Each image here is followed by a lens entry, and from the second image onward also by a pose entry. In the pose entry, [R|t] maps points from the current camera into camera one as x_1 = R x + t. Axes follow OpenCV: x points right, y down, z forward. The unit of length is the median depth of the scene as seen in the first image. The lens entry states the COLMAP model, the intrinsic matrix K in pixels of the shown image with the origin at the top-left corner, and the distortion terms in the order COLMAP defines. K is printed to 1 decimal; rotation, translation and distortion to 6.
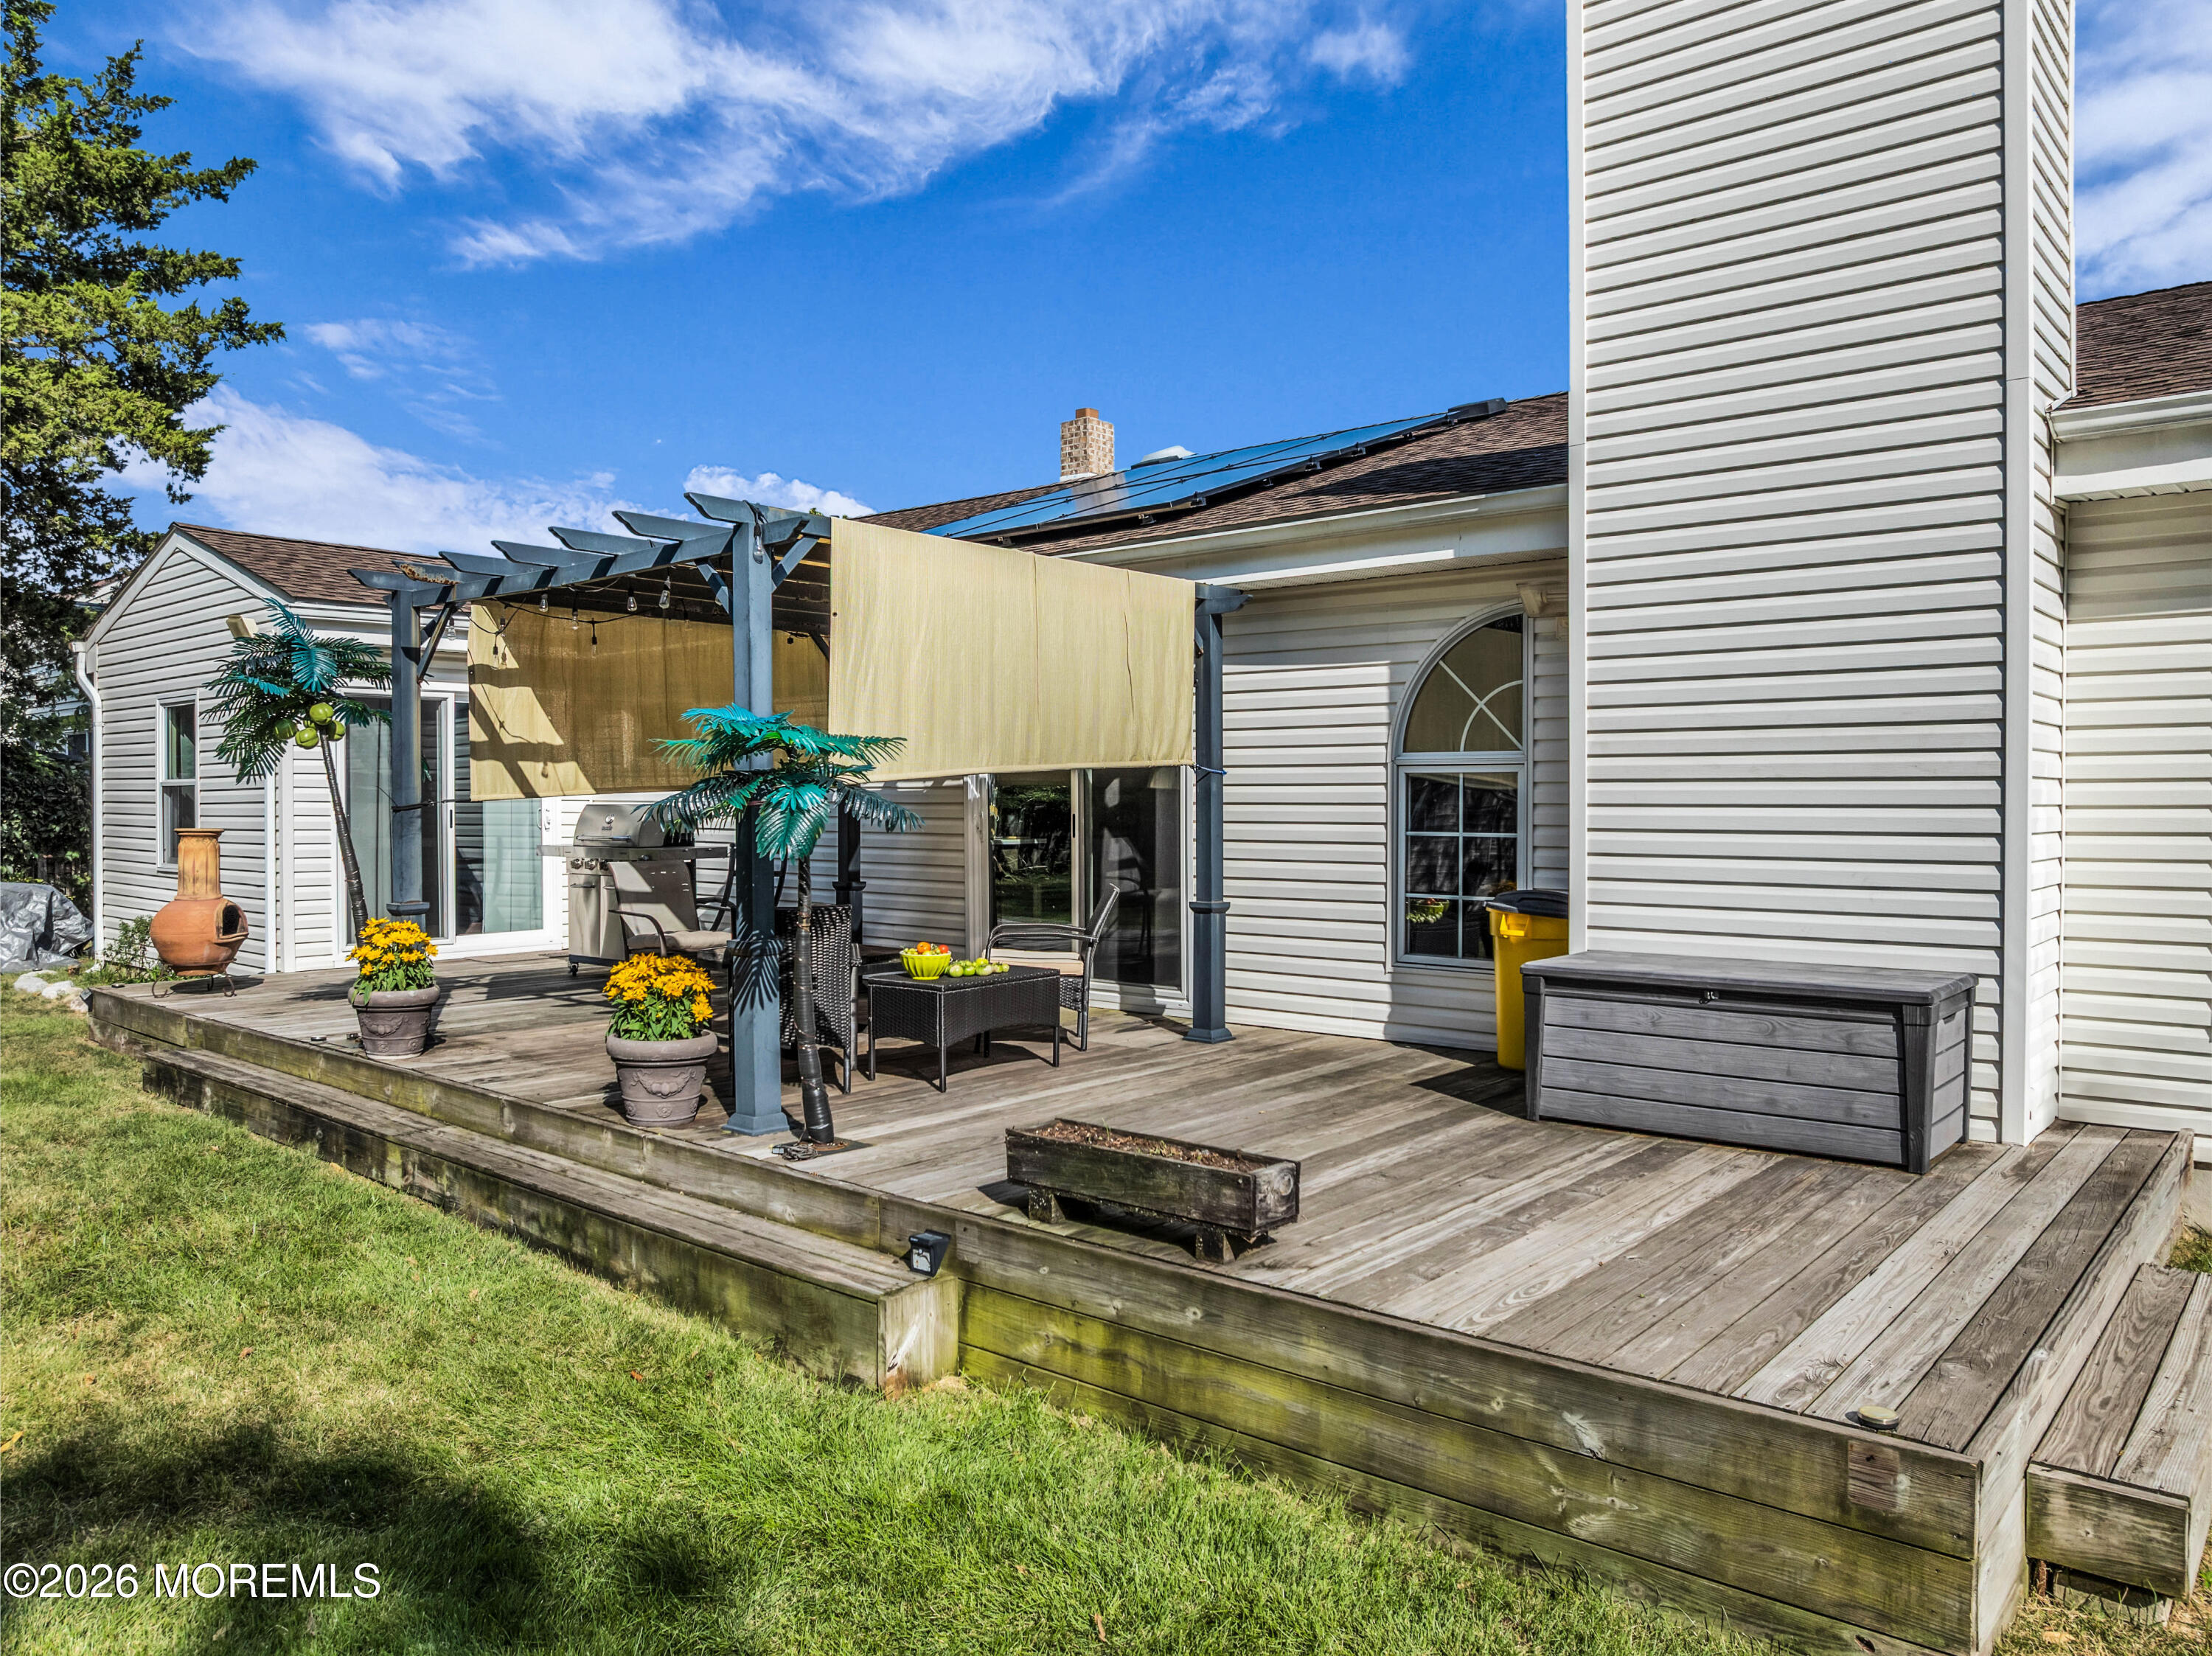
lens RADIAL K [[1550.1, 0, 1106.0], [0, 1550.1, 828.0], [0, 0, 1]] dist [-0.036955, 0.000871]
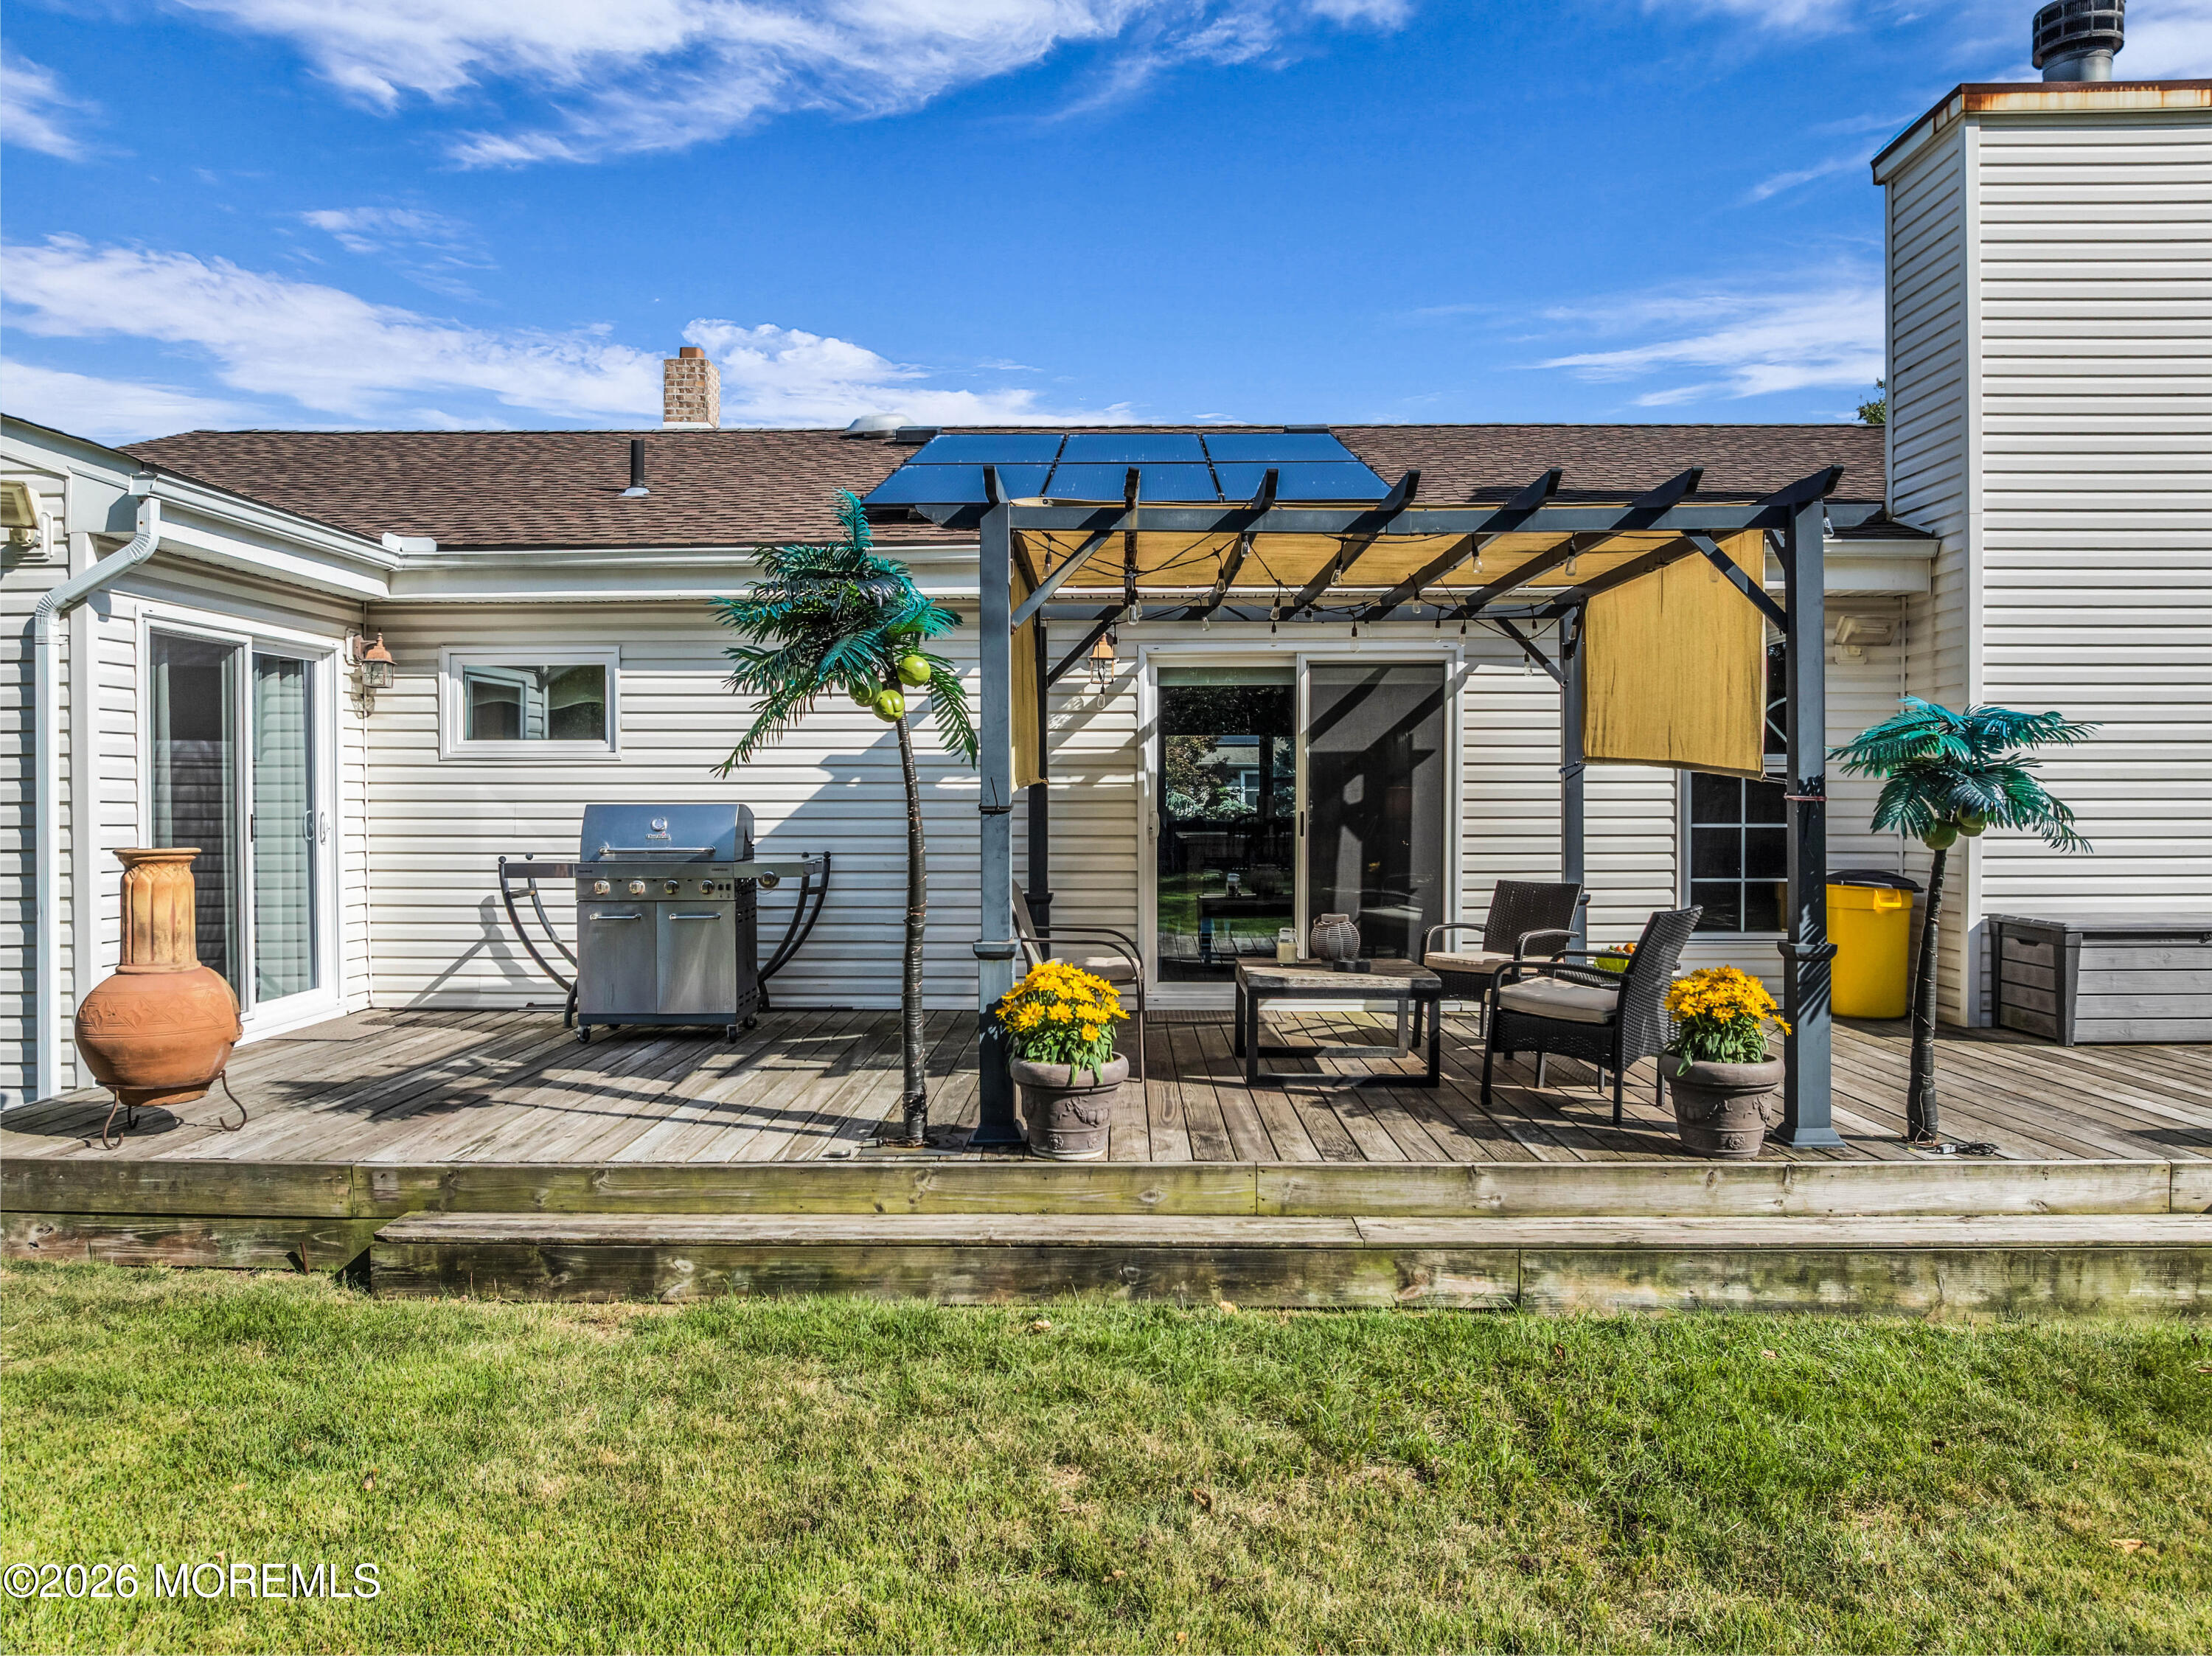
lens RADIAL K [[1557.4, 0, 1106.0], [0, 1557.4, 828.0], [0, 0, 1]] dist [-0.043006, 0.002881]
pose [[0.769192, -0.013892, 0.638867, -1.049525], [0.014443, 0.999886, 0.004352, -0.007327], [-0.638854, 0.005880, 0.769305, 0.496136]]
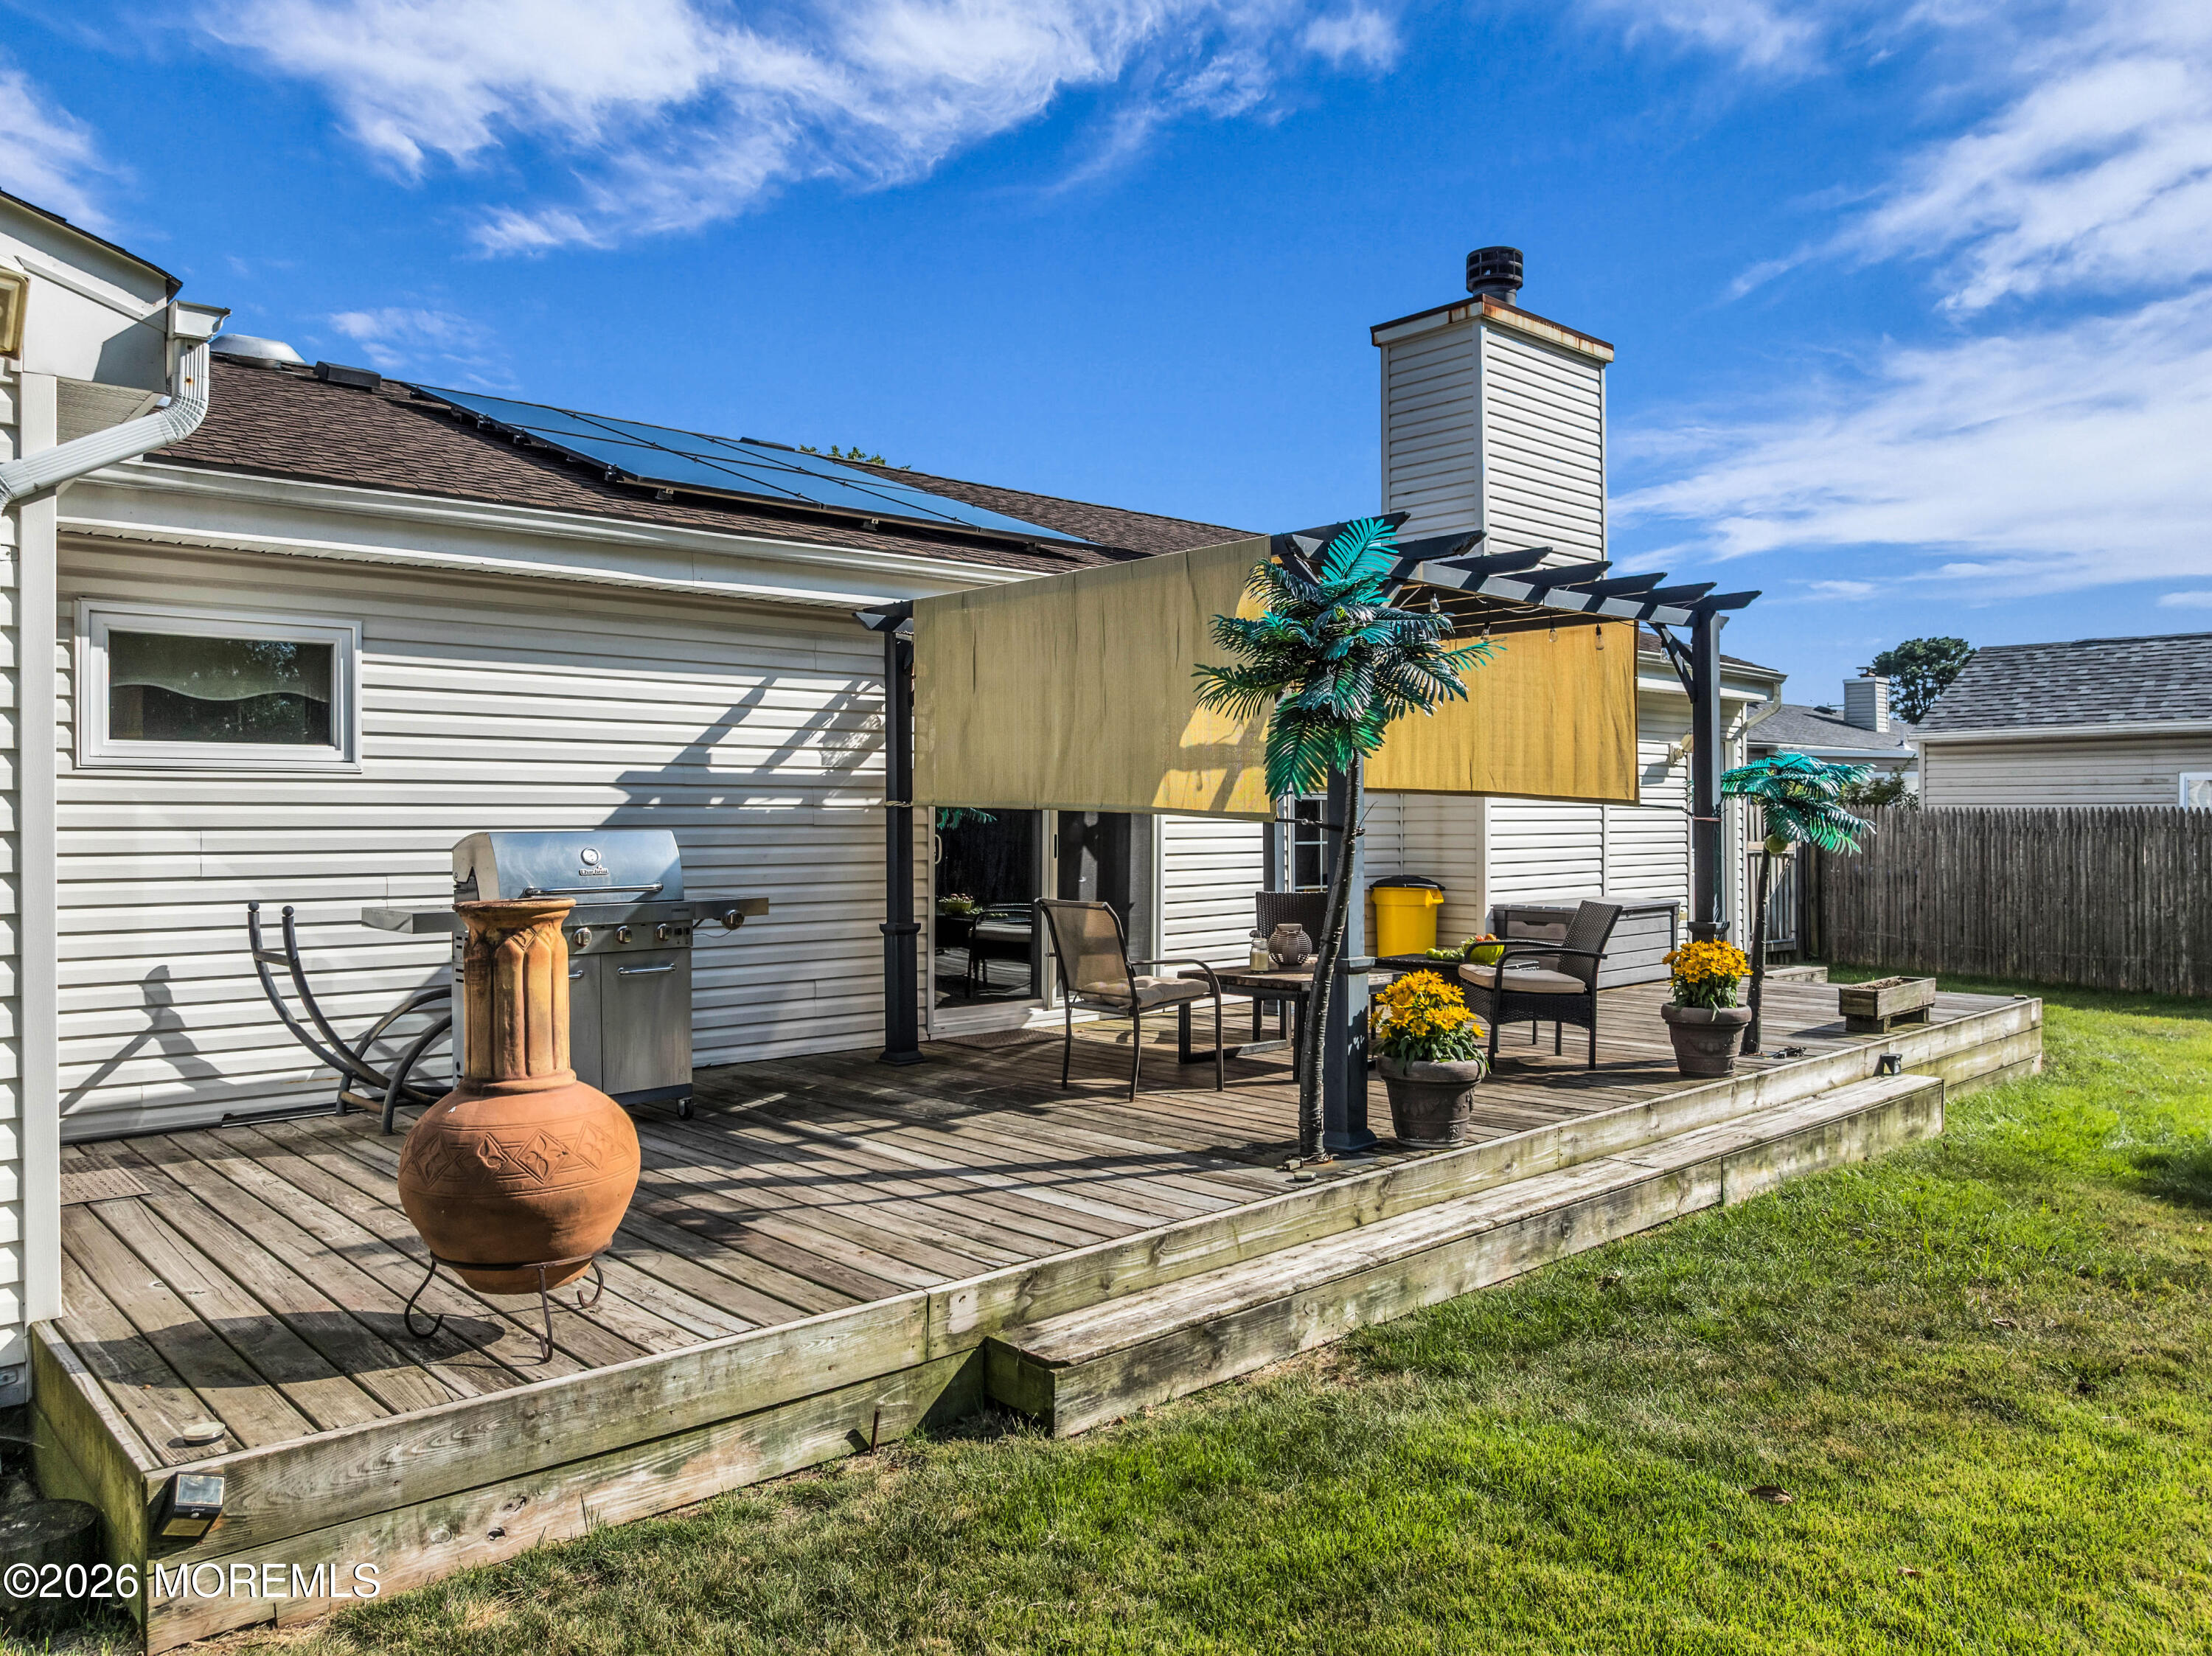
lens RADIAL K [[1550.1, 0, 1106.0], [0, 1550.1, 828.0], [0, 0, 1]] dist [-0.036955, 0.000871]
pose [[0.118005, -0.007153, 0.992987, -1.462488], [0.023561, 0.999713, 0.004401, -0.024394], [-0.992733, 0.022877, 0.118139, 1.231255]]
